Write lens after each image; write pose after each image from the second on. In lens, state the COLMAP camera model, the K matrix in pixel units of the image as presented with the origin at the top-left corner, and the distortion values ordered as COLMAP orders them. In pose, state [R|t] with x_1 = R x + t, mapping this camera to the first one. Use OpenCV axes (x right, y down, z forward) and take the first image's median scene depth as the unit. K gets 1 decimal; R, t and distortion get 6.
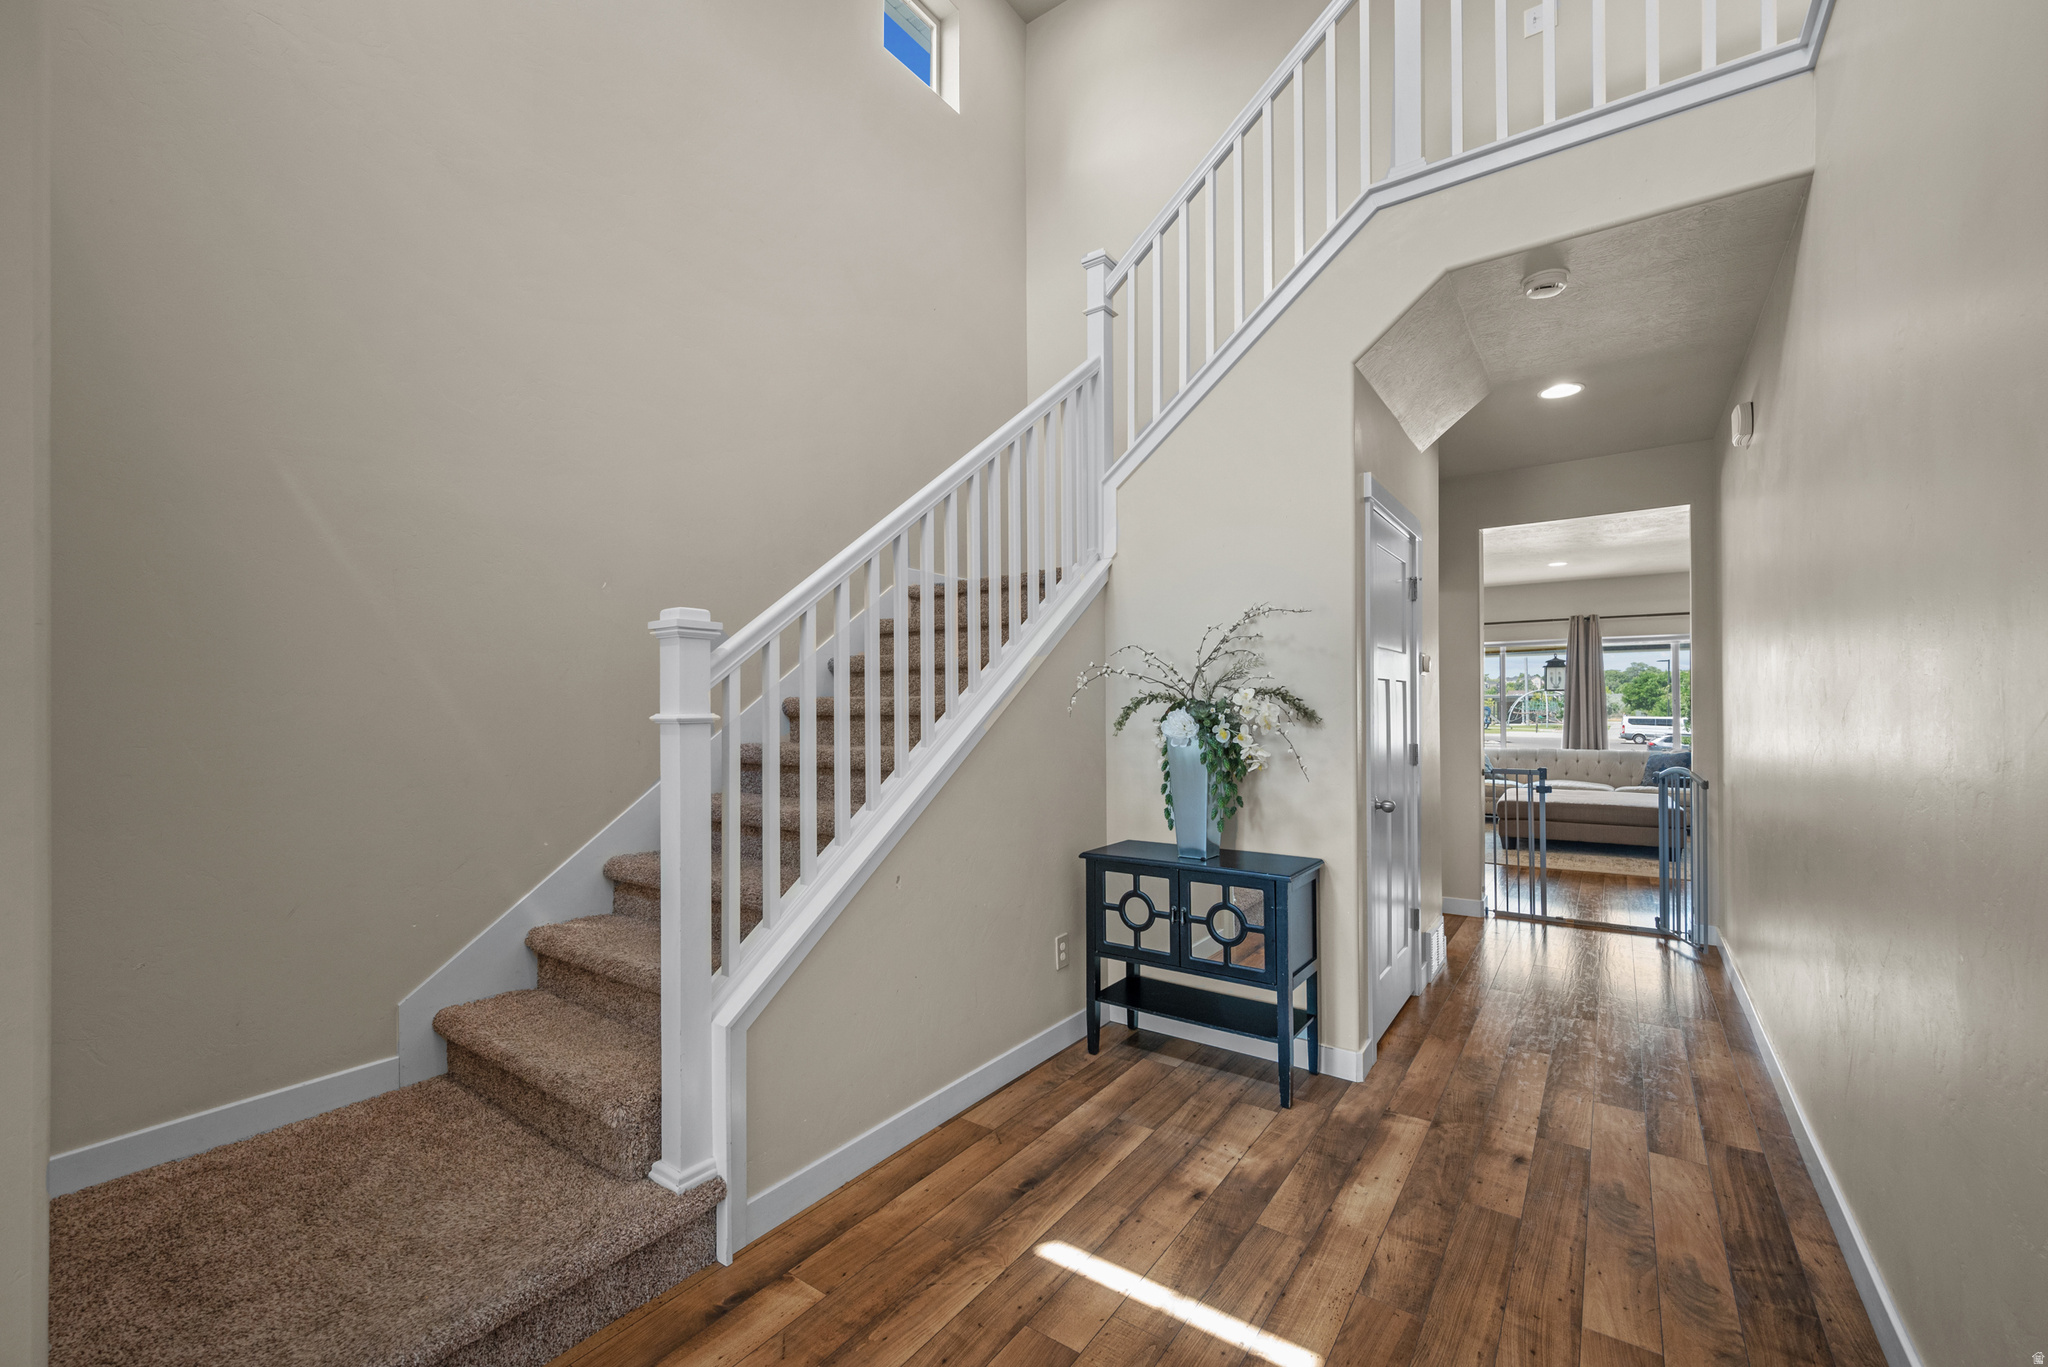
lens RADIAL K [[823.7, 0, 1033.8], [0, 823.7, 693.5], [0, 0, 1]] dist [-0.007824, 0.000300]
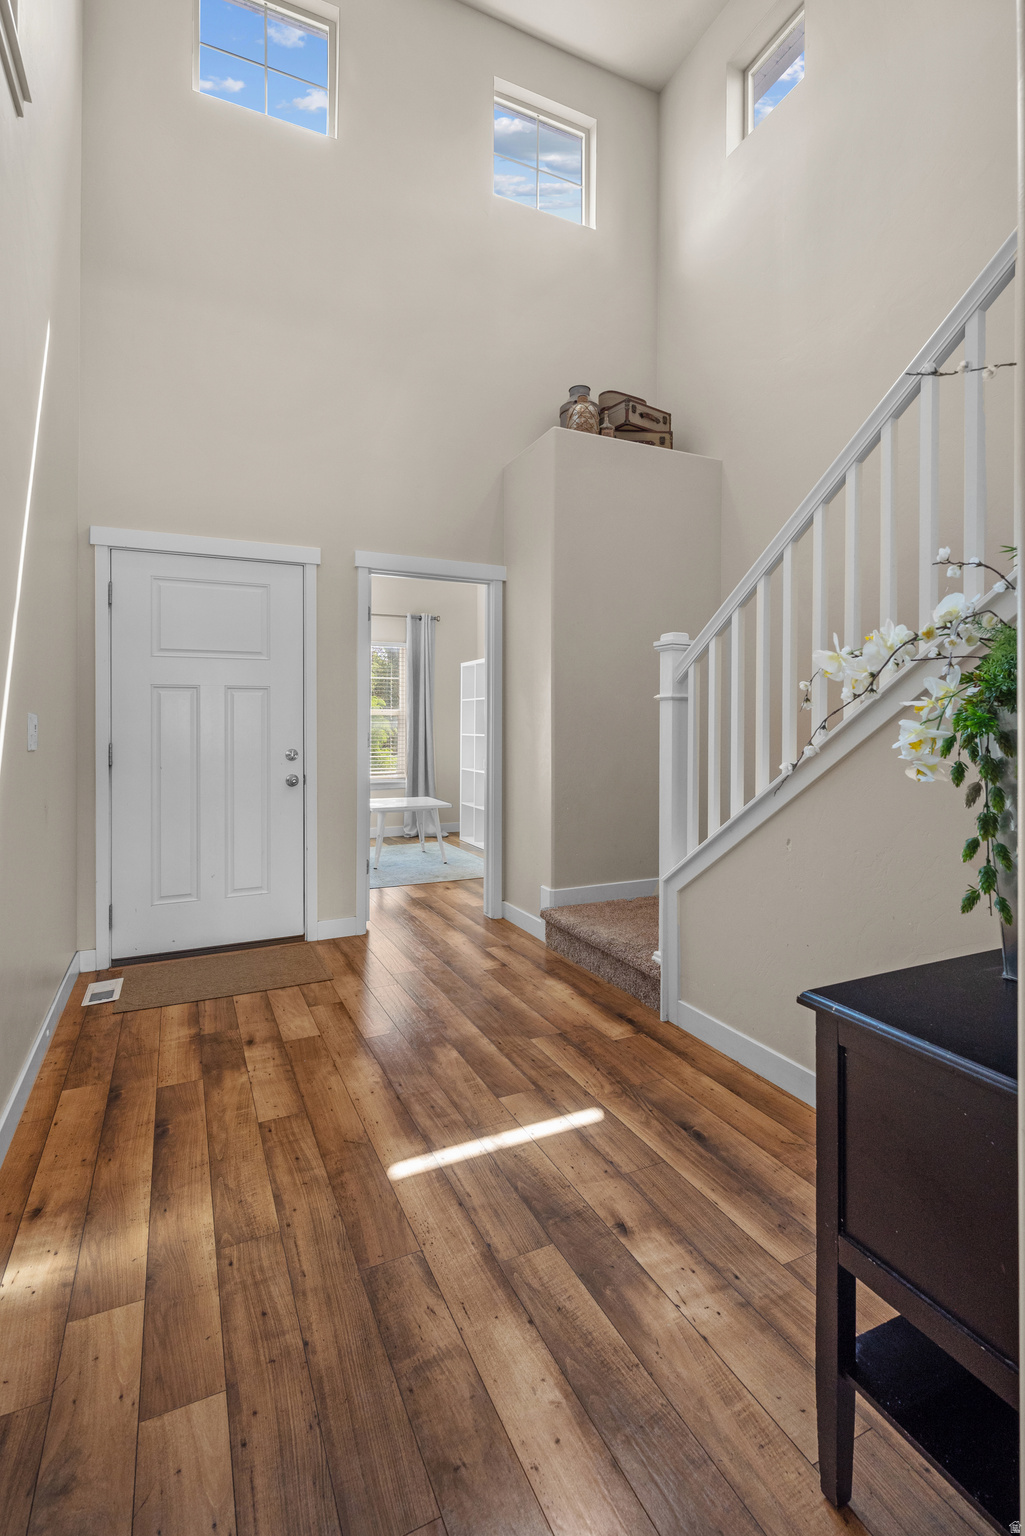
lens RADIAL K [[680.6, 0, 514.5], [0, 680.6, 769.2], [0, 0, 1]] dist [0.001380, 0.000001]
pose [[-0.475398, 0.067550, -0.877174, 0.976902], [0.020499, 0.997628, 0.065716, 0.081764], [0.879532, 0.013260, -0.475655, 1.406824]]
